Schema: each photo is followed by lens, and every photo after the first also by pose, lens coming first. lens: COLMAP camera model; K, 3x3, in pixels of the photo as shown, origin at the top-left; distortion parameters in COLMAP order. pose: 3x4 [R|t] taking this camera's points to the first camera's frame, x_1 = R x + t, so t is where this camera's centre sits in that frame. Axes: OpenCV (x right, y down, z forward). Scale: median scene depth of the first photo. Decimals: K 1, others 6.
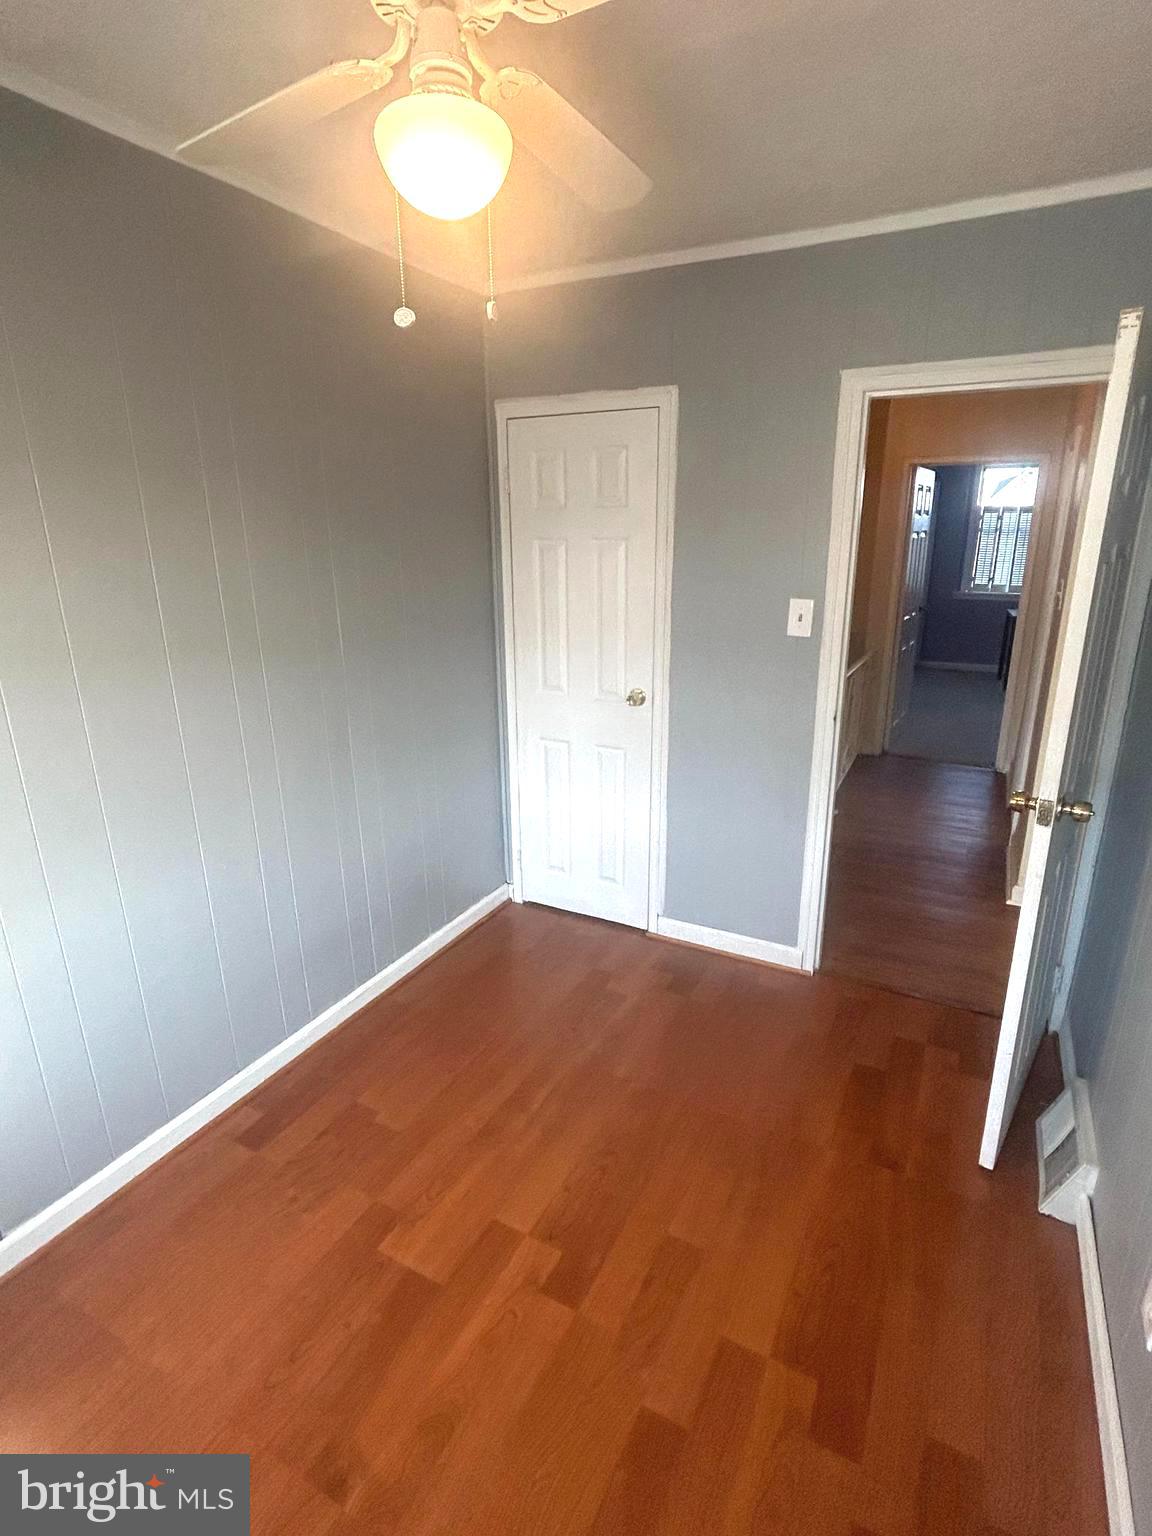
lens RADIAL K [[771.3, 0, 580.0], [0, 771.3, 767.0], [0, 0, 1]] dist [0.000867, 0.000069]
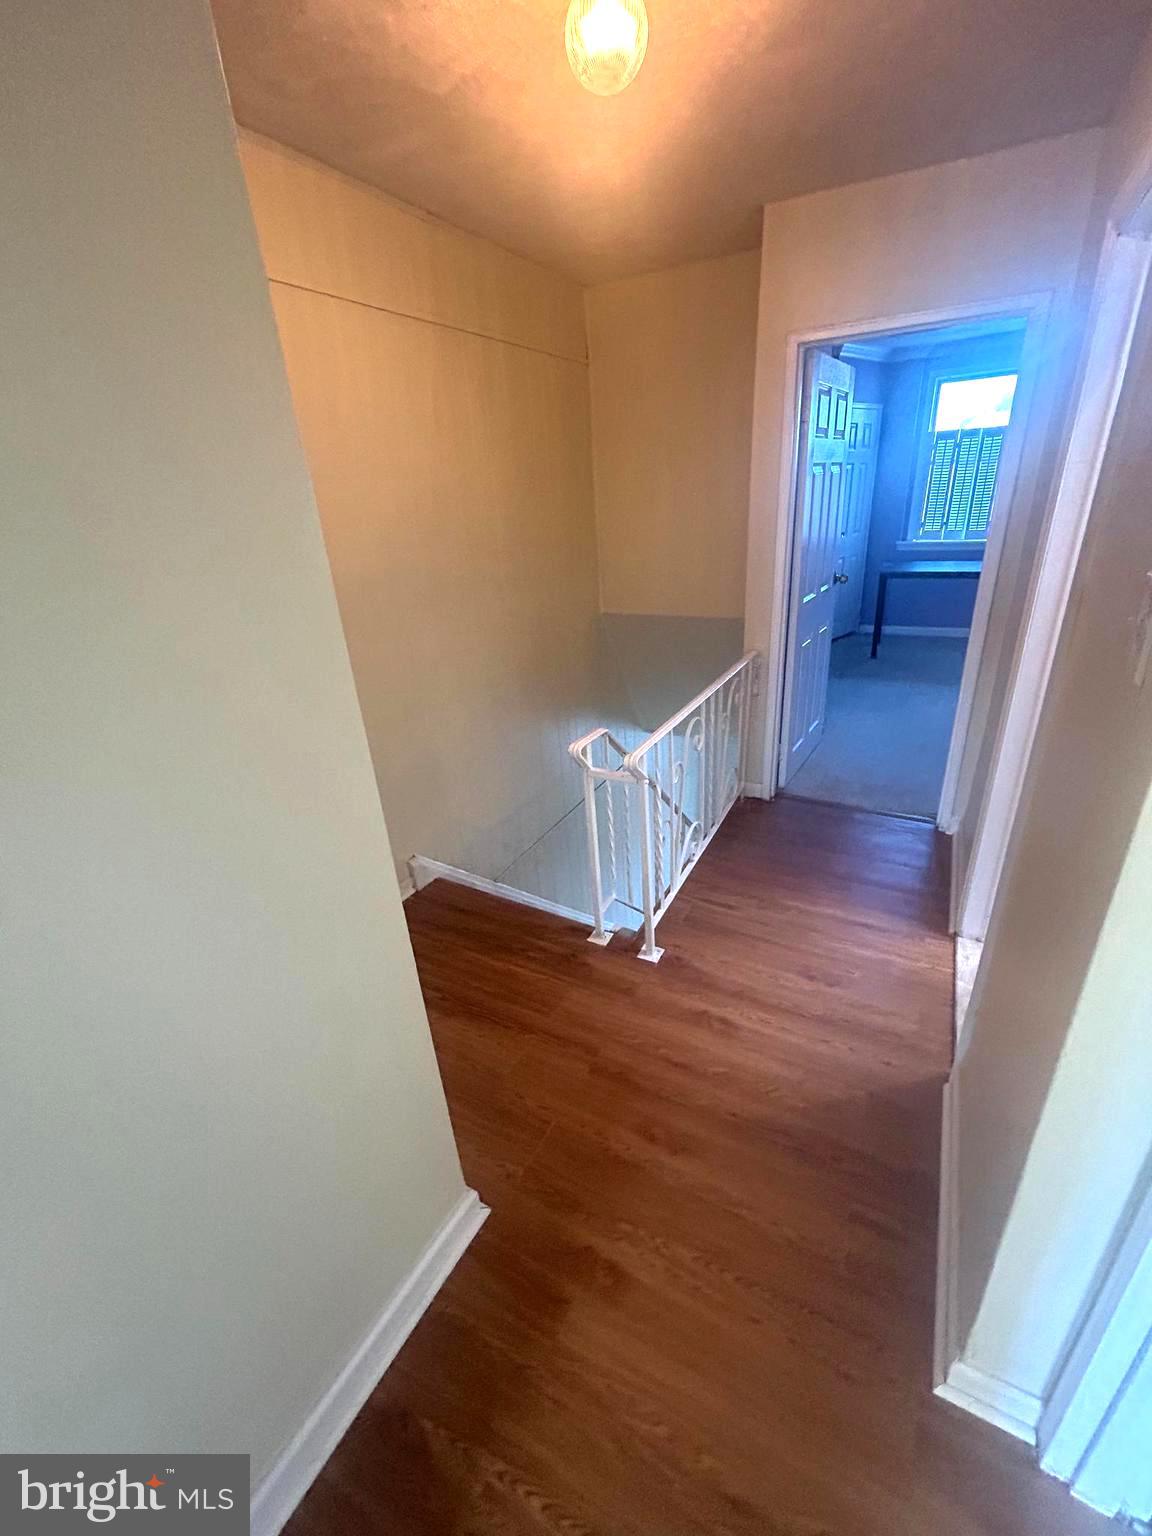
lens RADIAL K [[623.3, 0, 576.9], [0, 623.3, 767.9], [0, 0, 1]] dist [0.000169, 0.000024]
pose [[0.998461, -0.035088, -0.042945, 0.184121], [0.040158, 0.991528, 0.123530, -0.096088], [0.038247, -0.125064, 0.991411, 0.334473]]
